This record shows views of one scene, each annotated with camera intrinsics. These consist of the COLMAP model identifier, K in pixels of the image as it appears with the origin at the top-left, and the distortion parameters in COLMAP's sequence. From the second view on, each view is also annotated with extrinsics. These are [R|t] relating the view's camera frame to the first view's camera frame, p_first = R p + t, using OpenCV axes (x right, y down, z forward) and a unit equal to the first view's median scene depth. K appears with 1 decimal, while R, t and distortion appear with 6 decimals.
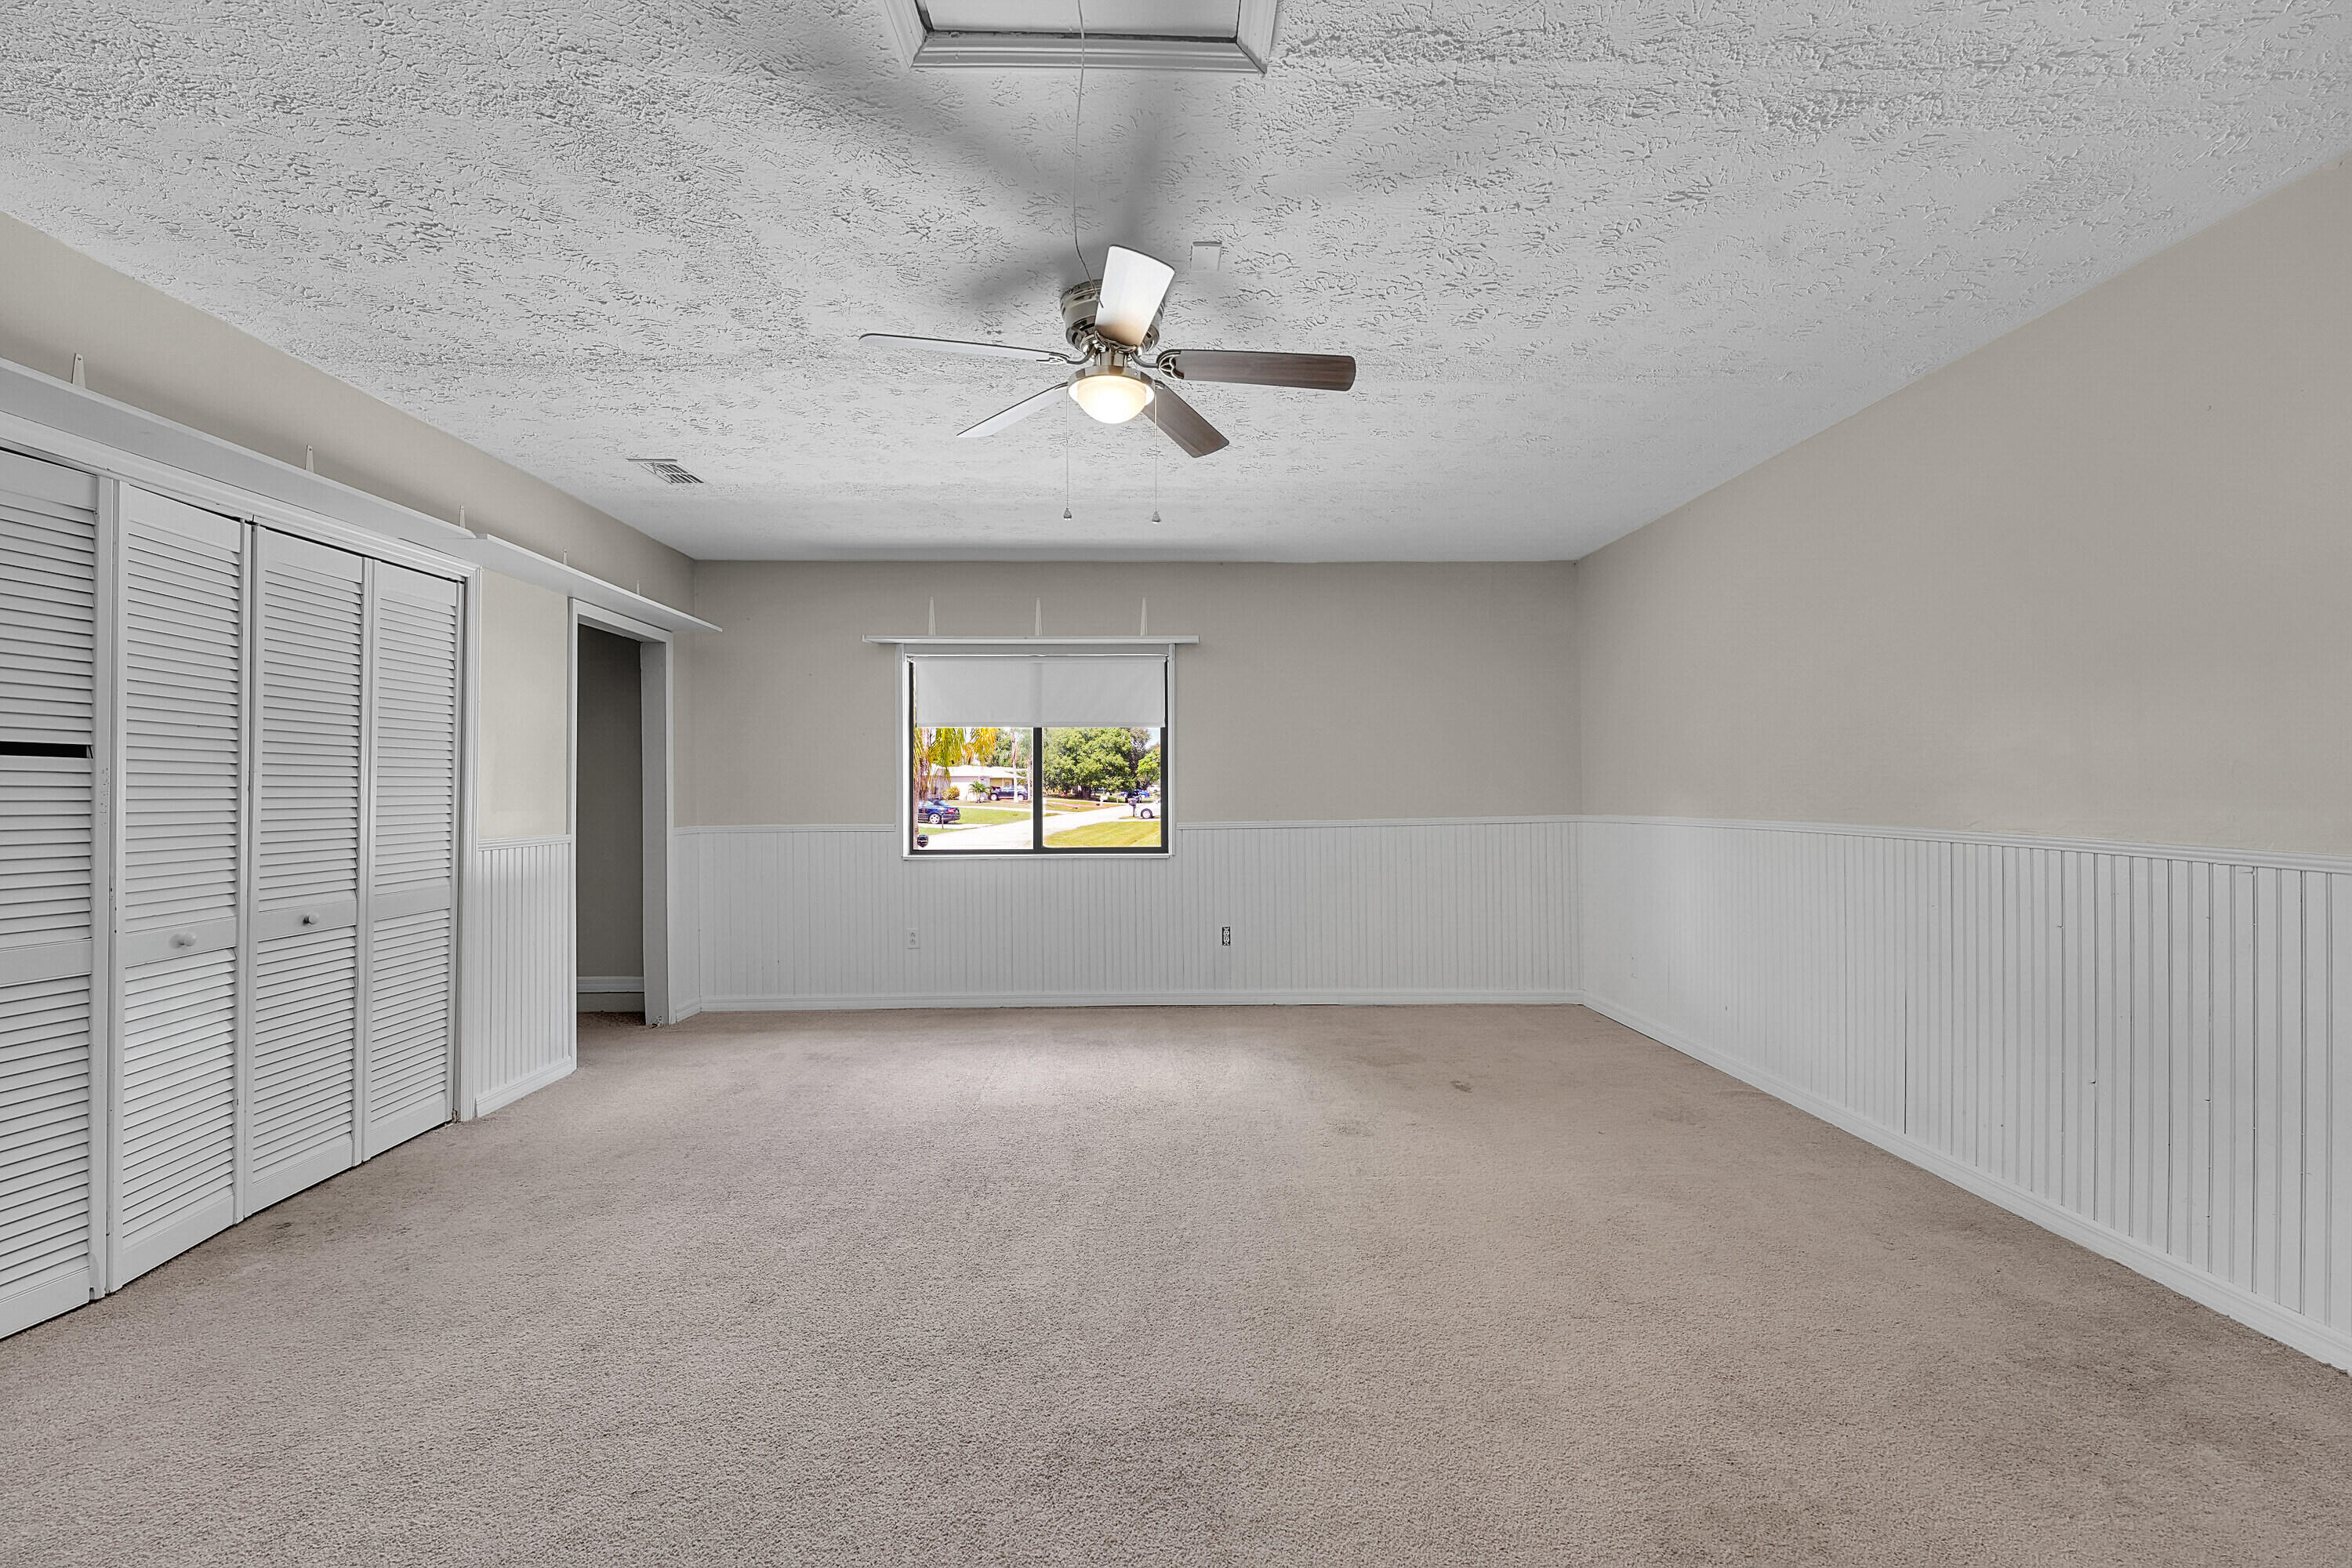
lens RADIAL K [[936.5, 0, 1177.9], [0, 936.5, 786.3], [0, 0, 1]] dist [-0.001565, -0.000241]
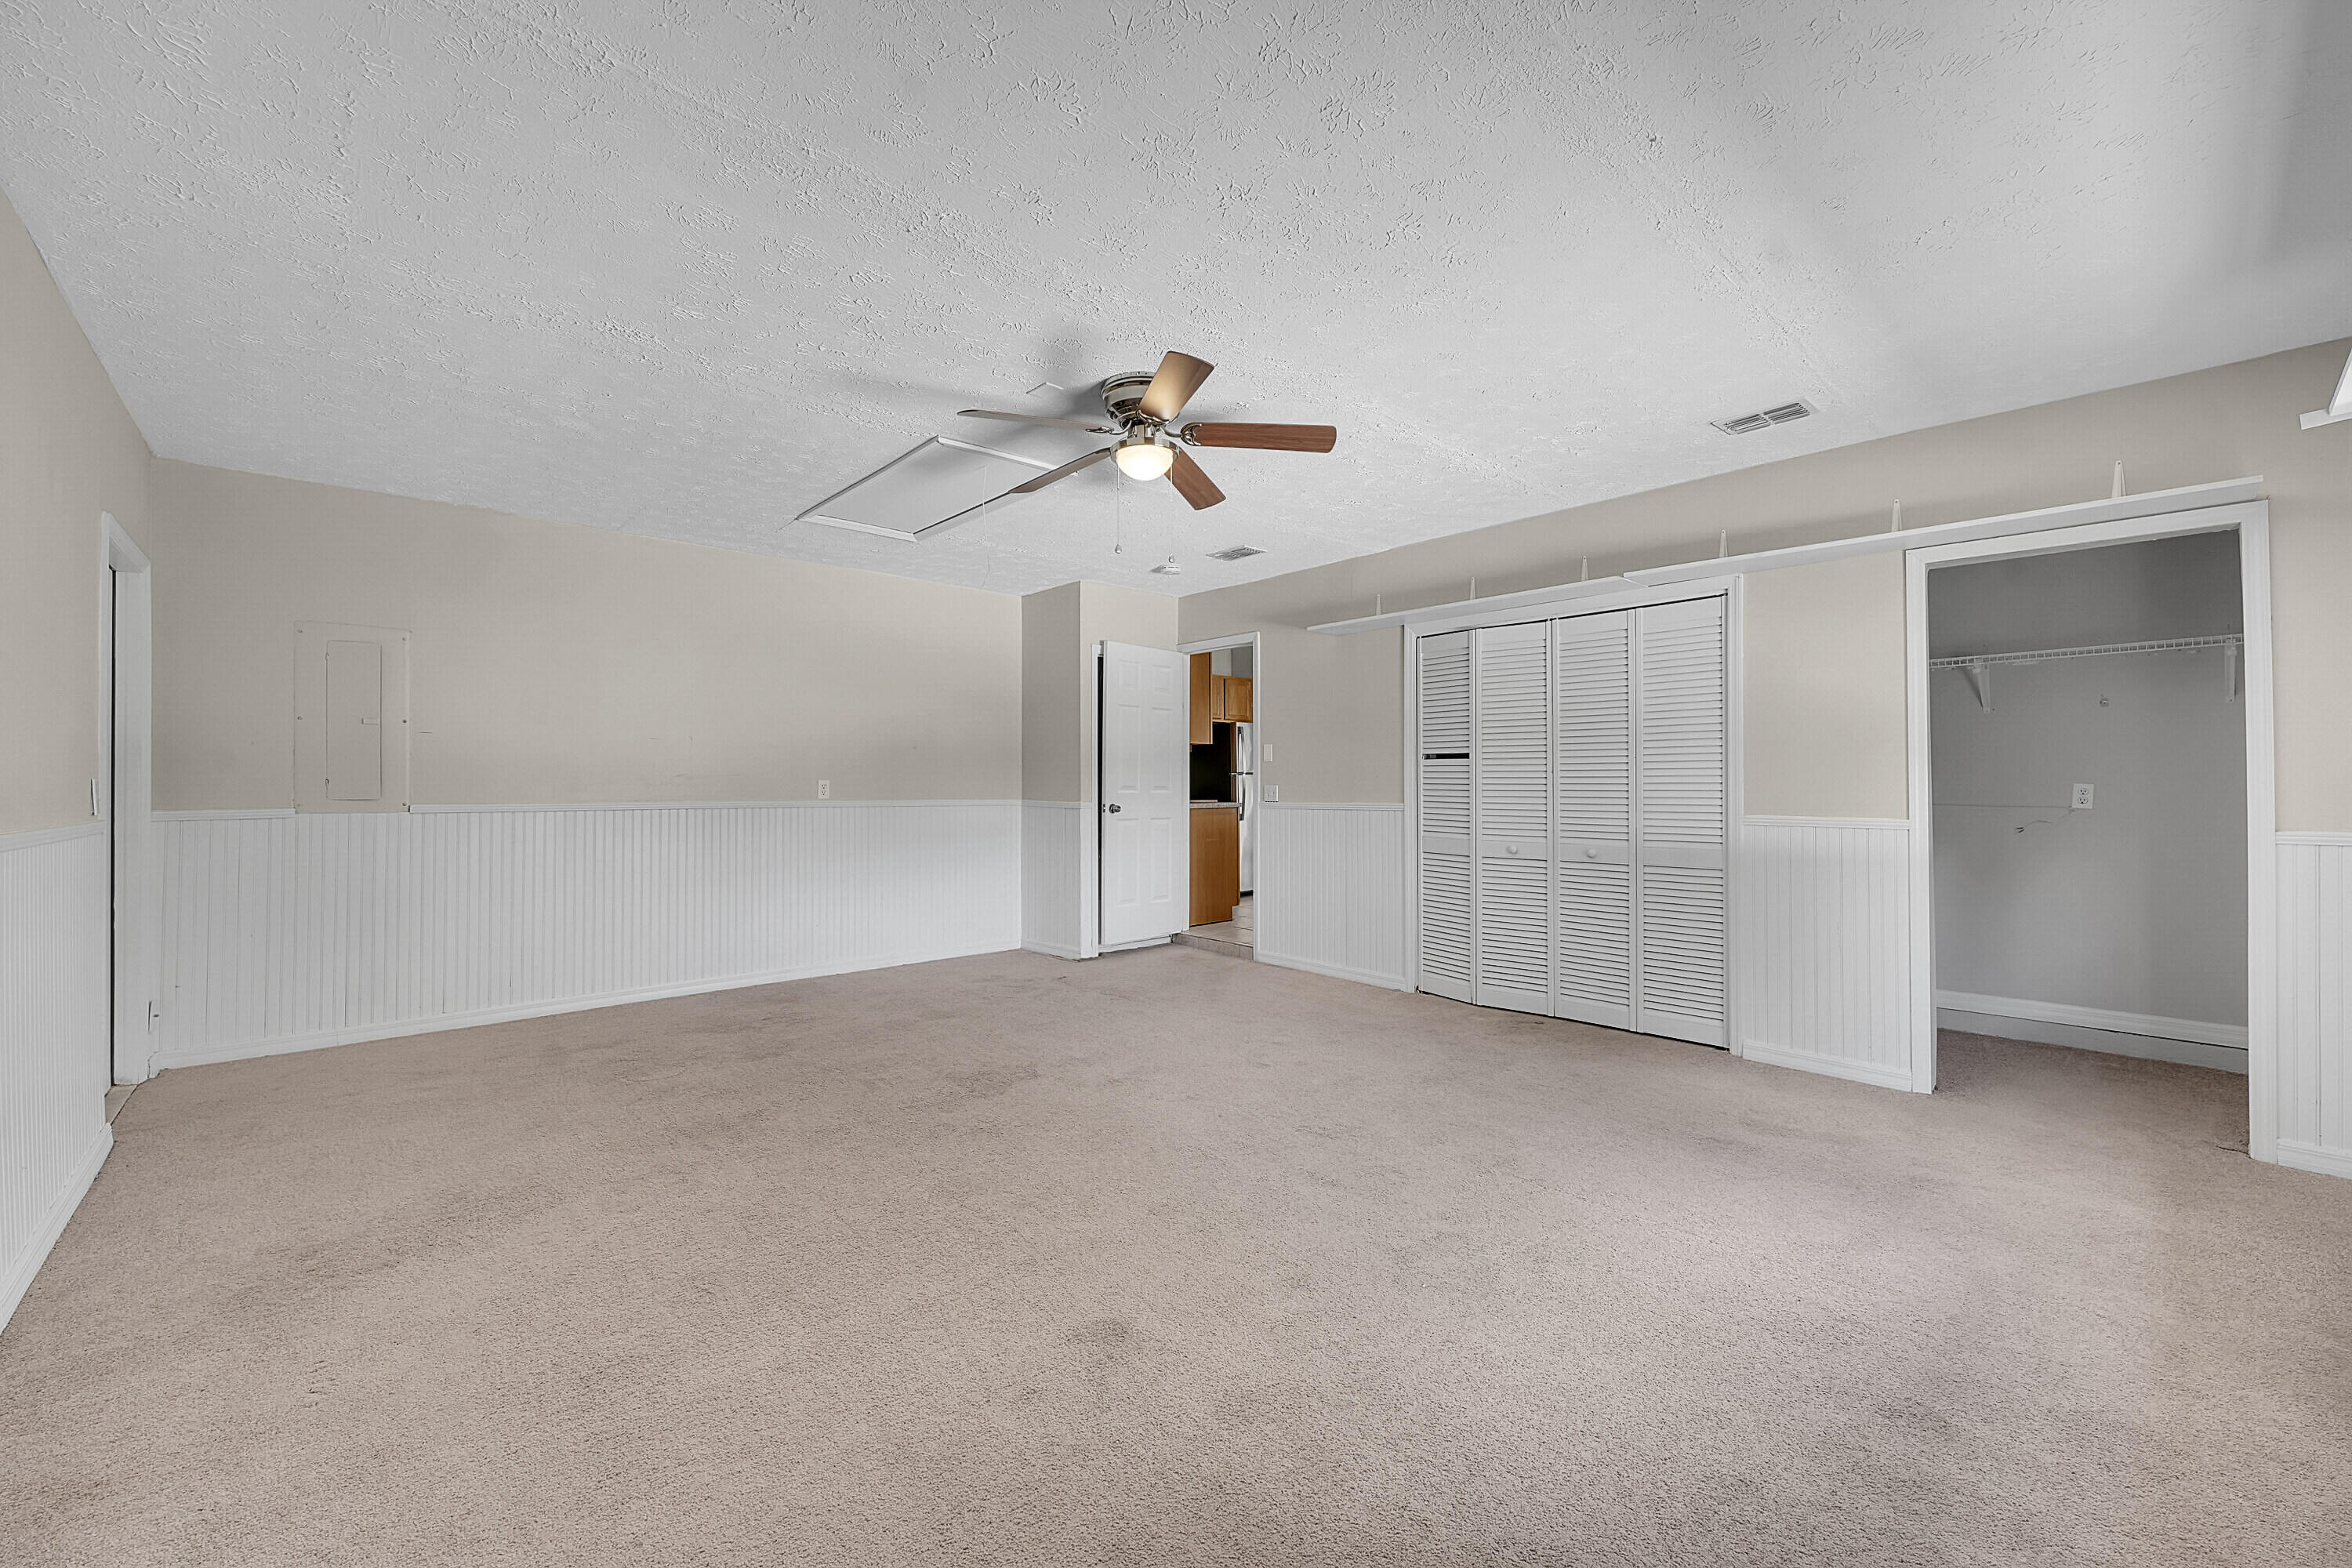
lens RADIAL K [[936.5, 0, 1172.0], [0, 936.5, 773.5], [0, 0, 1]] dist [-0.001565, -0.000241]
pose [[-0.753813, 0.012105, -0.656978, 0.649763], [0.015013, 0.999887, 0.001198, -0.007003], [0.656918, -0.008960, -0.753909, 1.725182]]
